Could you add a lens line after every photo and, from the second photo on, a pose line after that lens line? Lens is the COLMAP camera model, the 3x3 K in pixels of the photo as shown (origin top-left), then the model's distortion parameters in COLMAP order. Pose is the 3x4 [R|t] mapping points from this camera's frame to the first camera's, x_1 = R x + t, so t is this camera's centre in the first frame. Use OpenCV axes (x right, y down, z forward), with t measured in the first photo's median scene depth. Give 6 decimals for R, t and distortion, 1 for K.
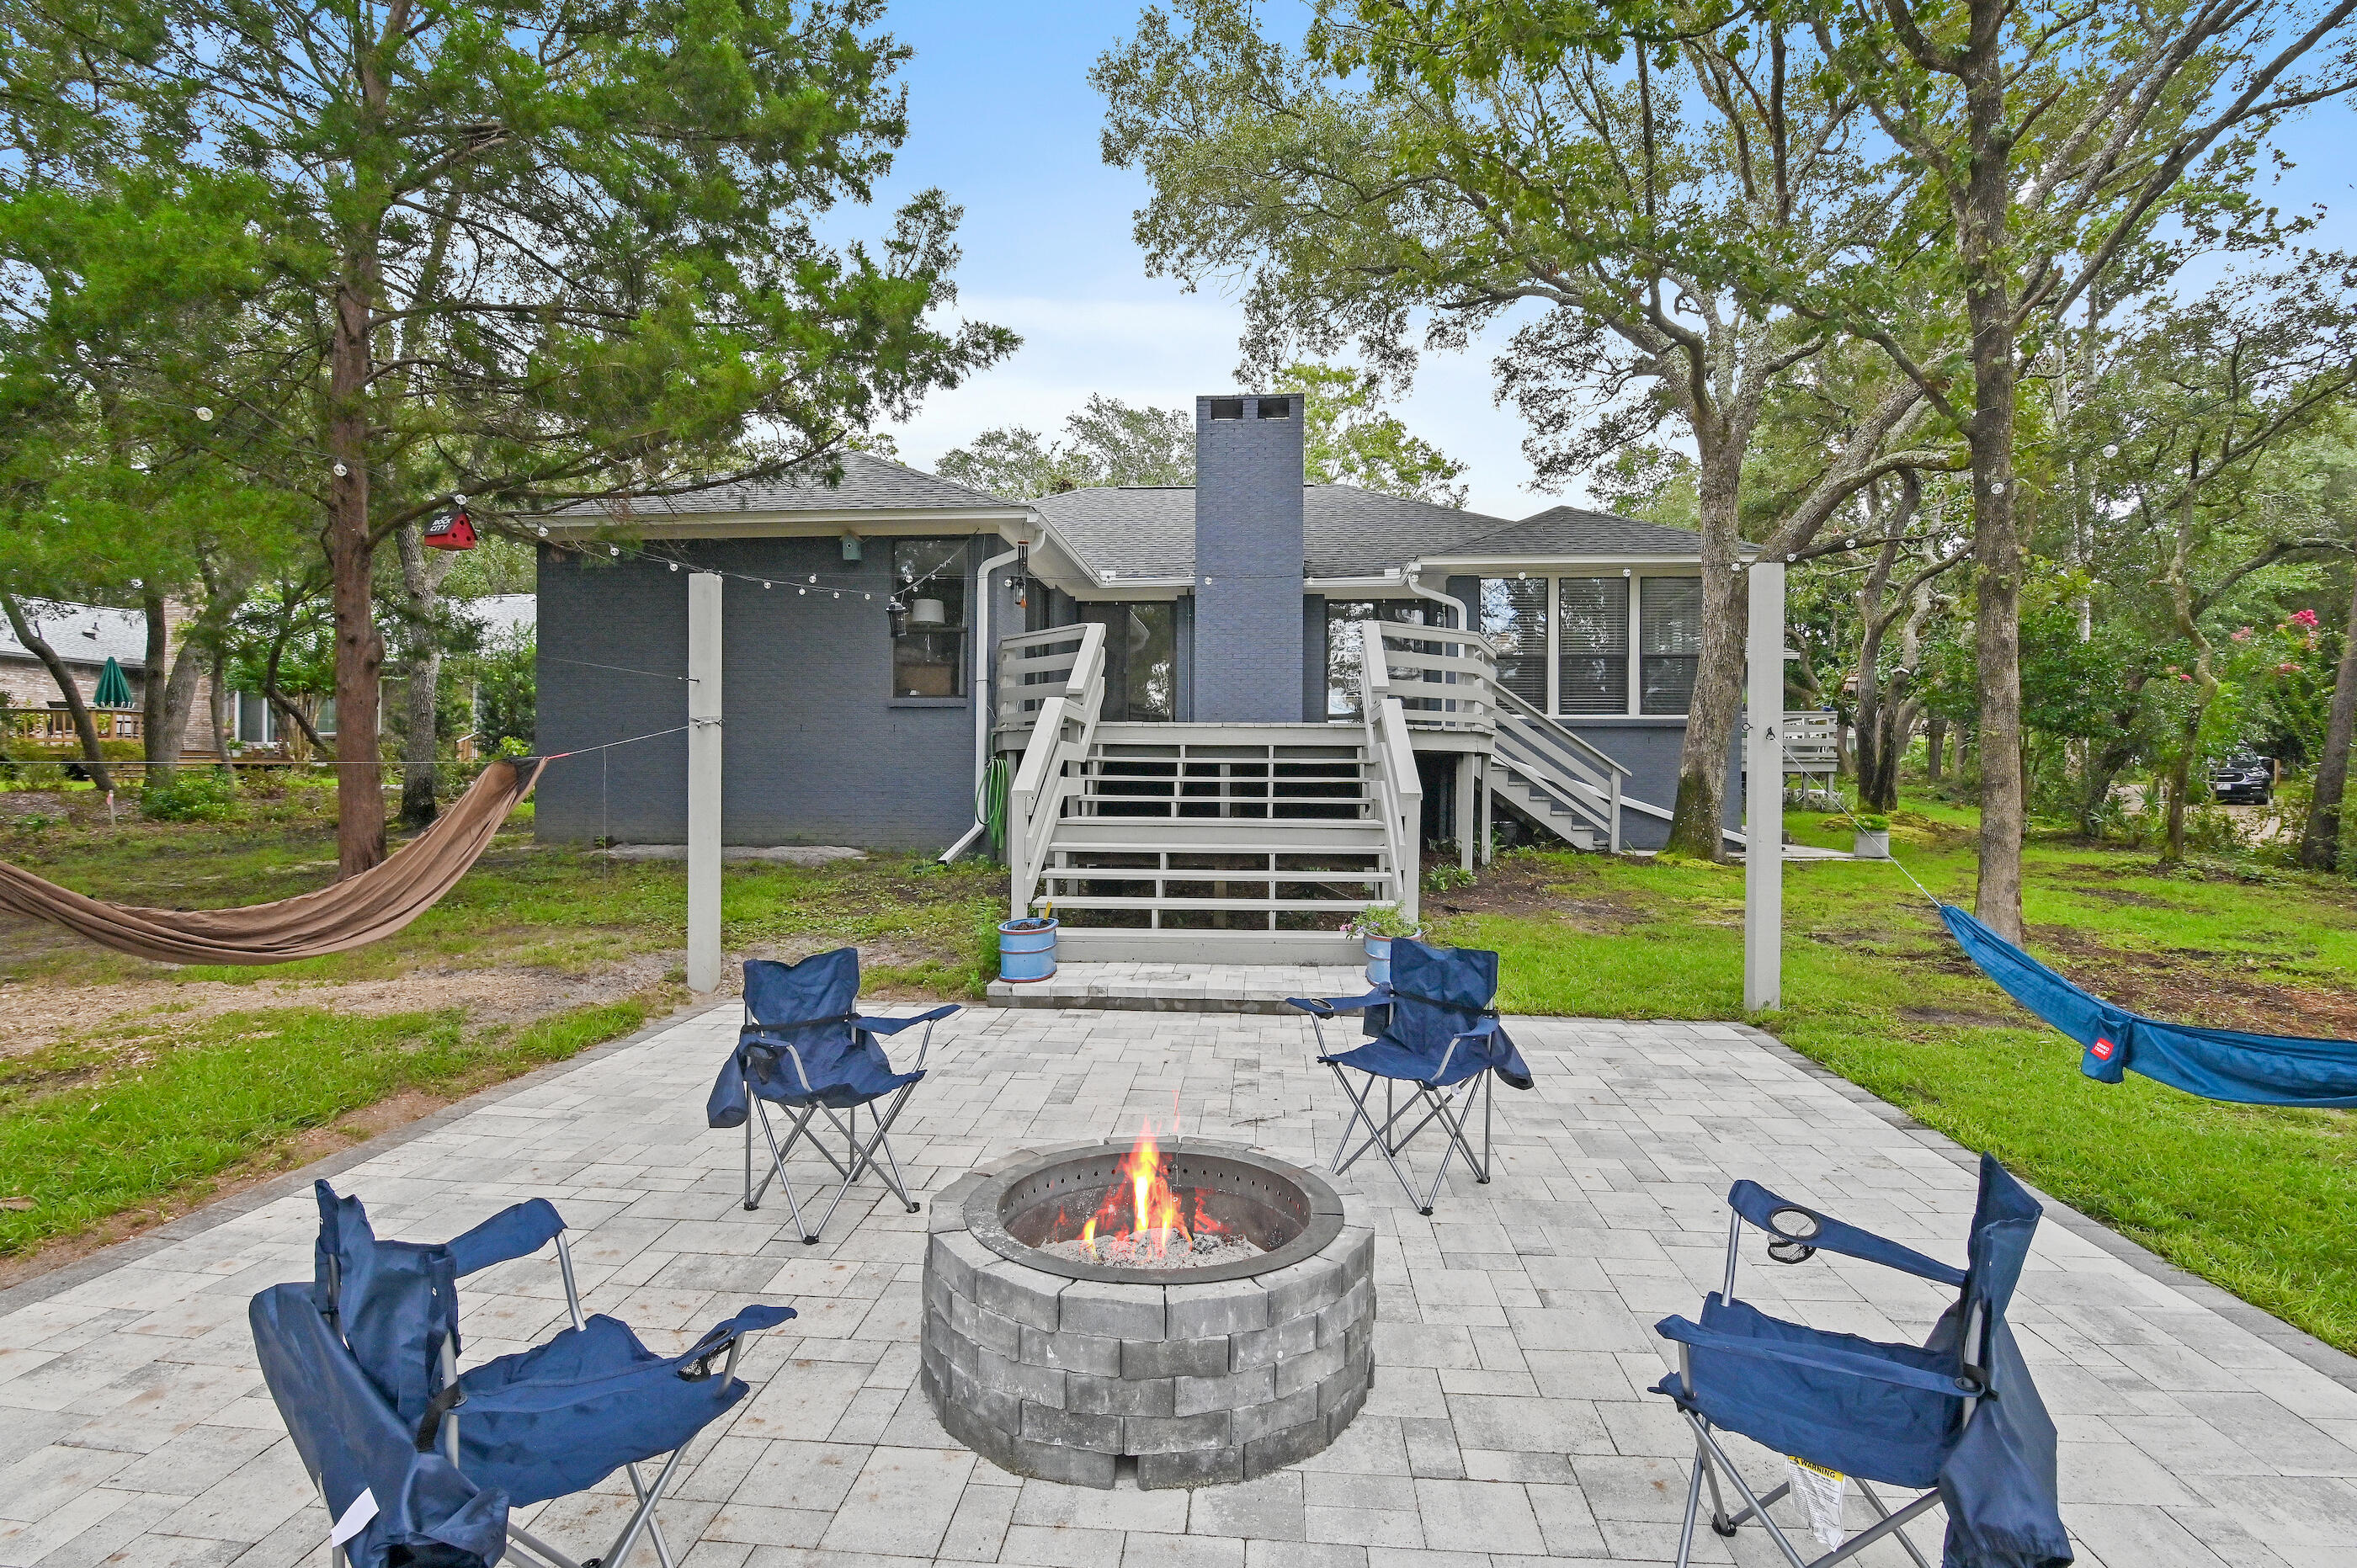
lens RADIAL K [[1150.0, 0, 1178.5], [0, 1150.0, 784.0], [0, 0, 1]] dist [-0.001507, 0.000595]
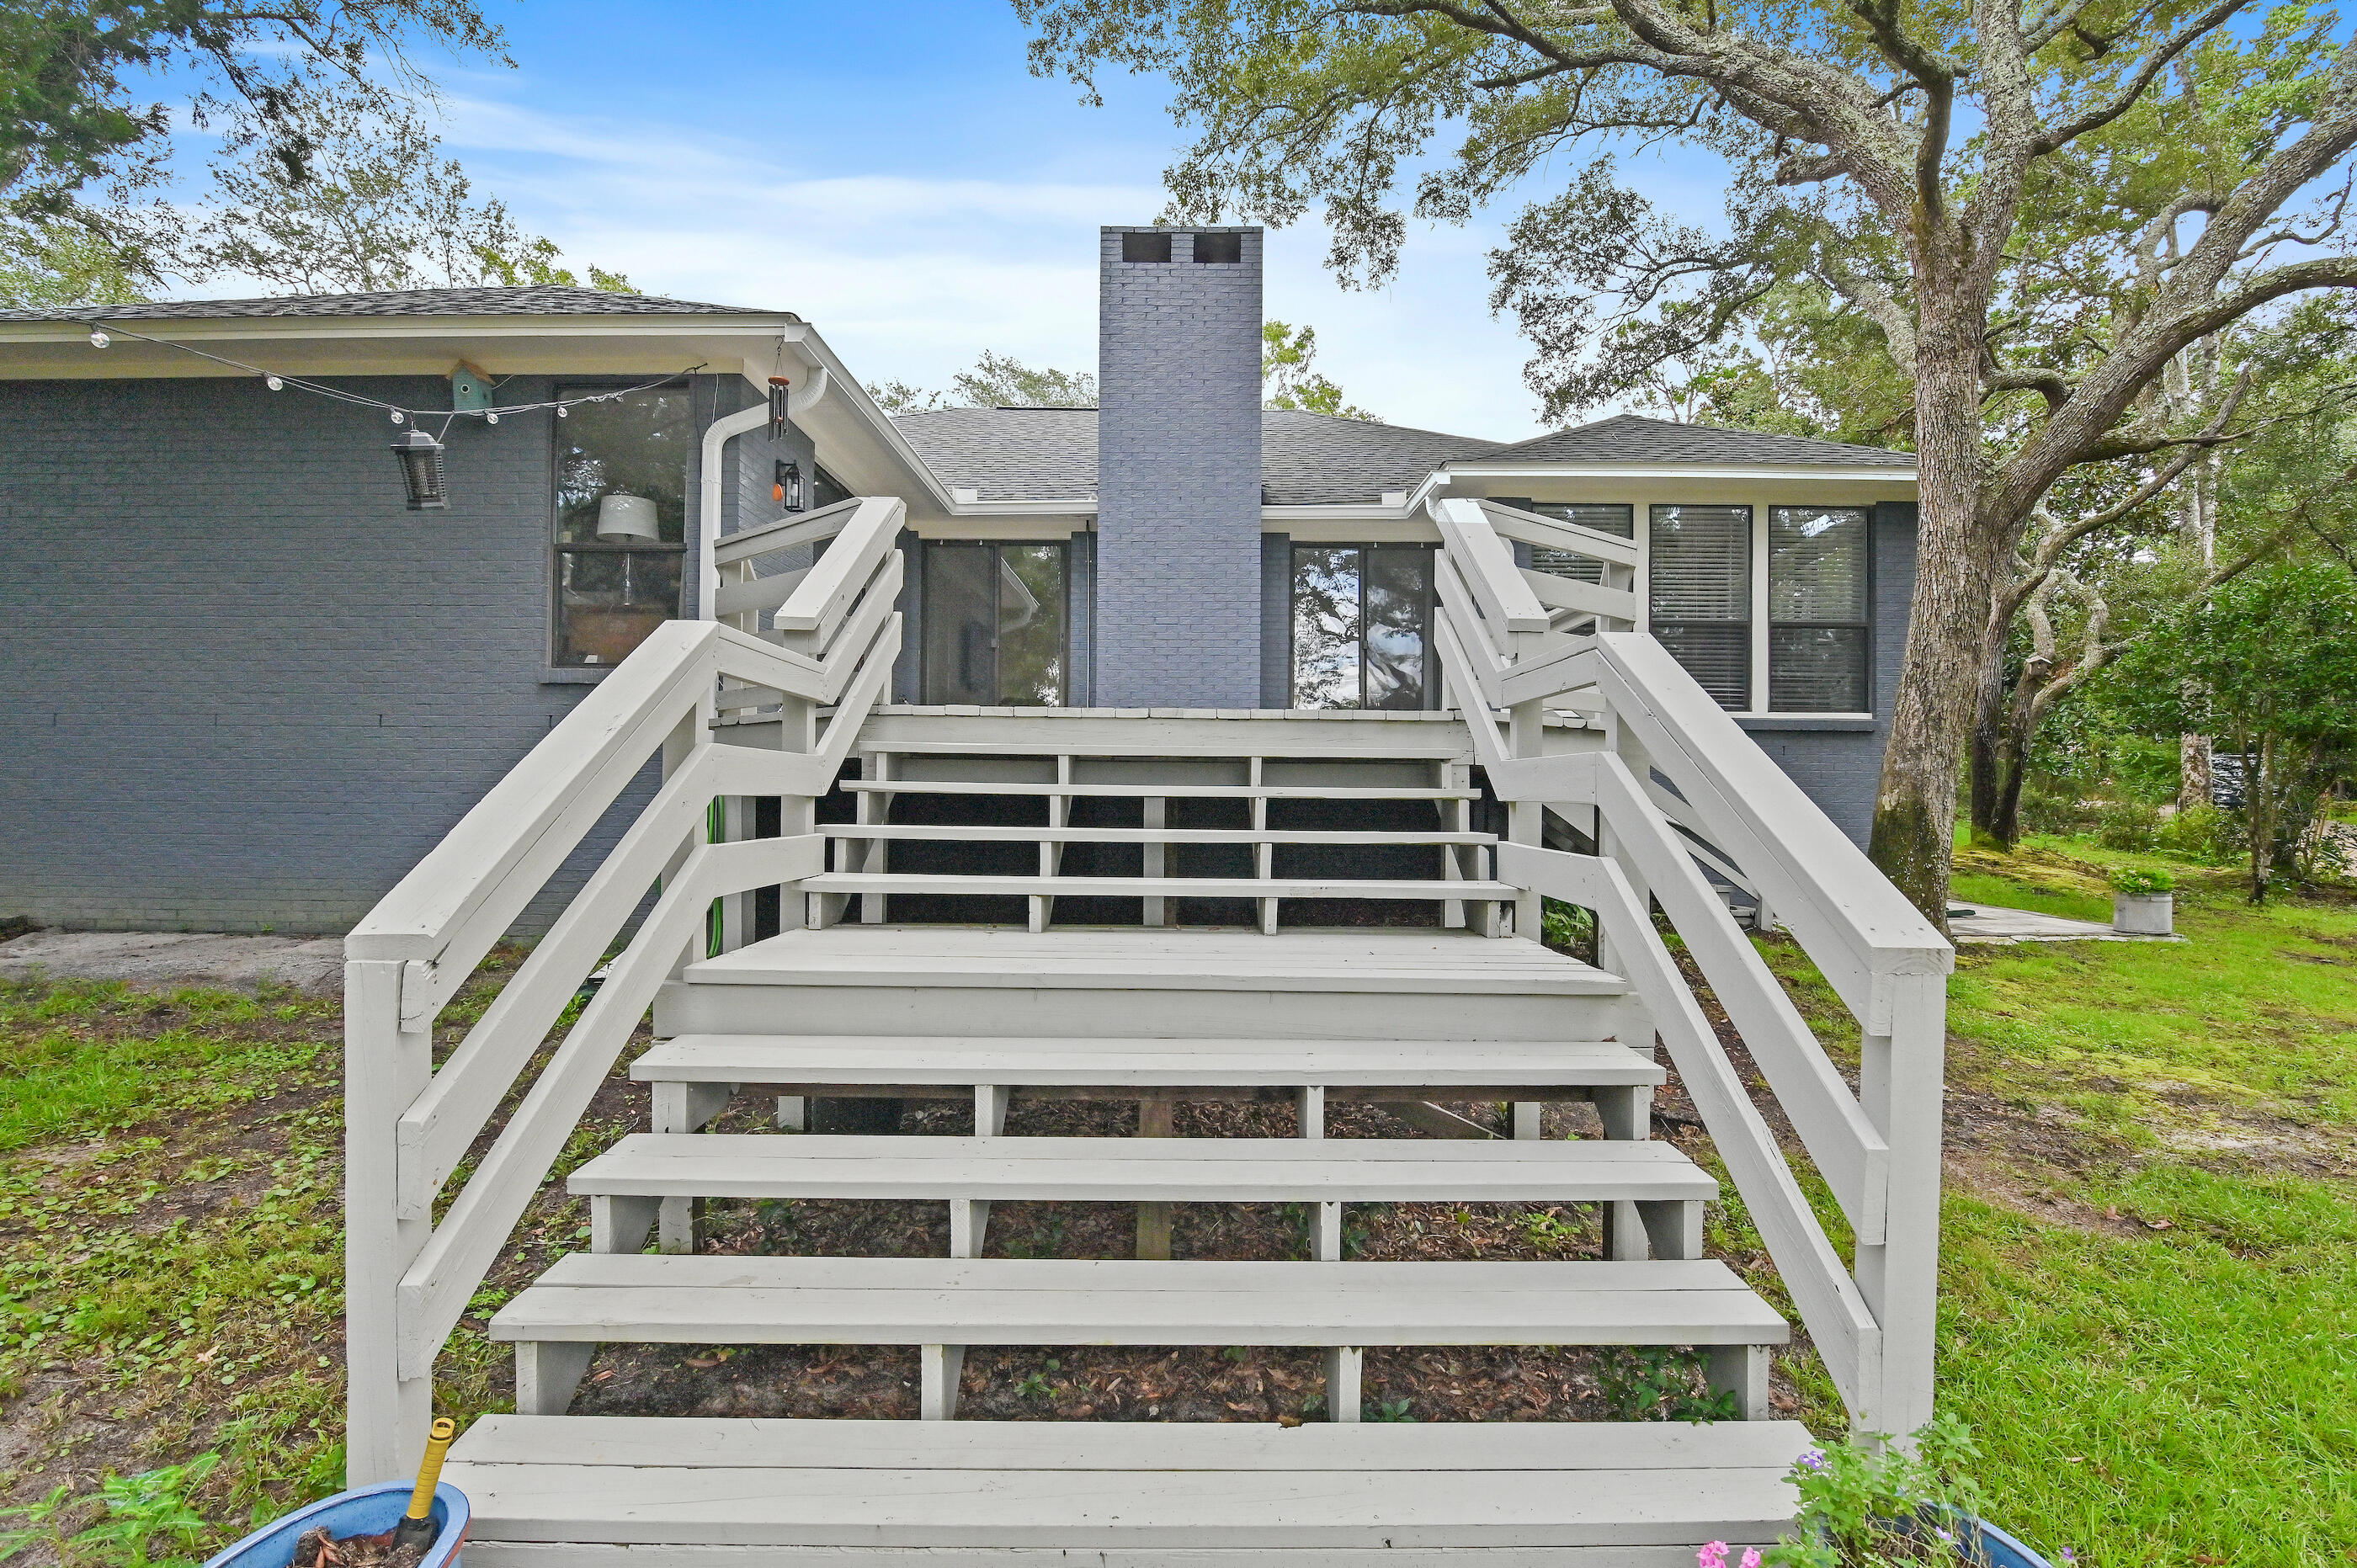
lens RADIAL K [[1150.0, 0, 1178.5], [0, 1150.0, 784.0], [0, 0, 1]] dist [-0.001507, 0.000595]
pose [[0.996758, 0.002694, 0.080409, 0.007018], [-0.002046, 0.999965, -0.008145, -0.010828], [-0.080428, 0.007954, 0.996729, 0.308723]]
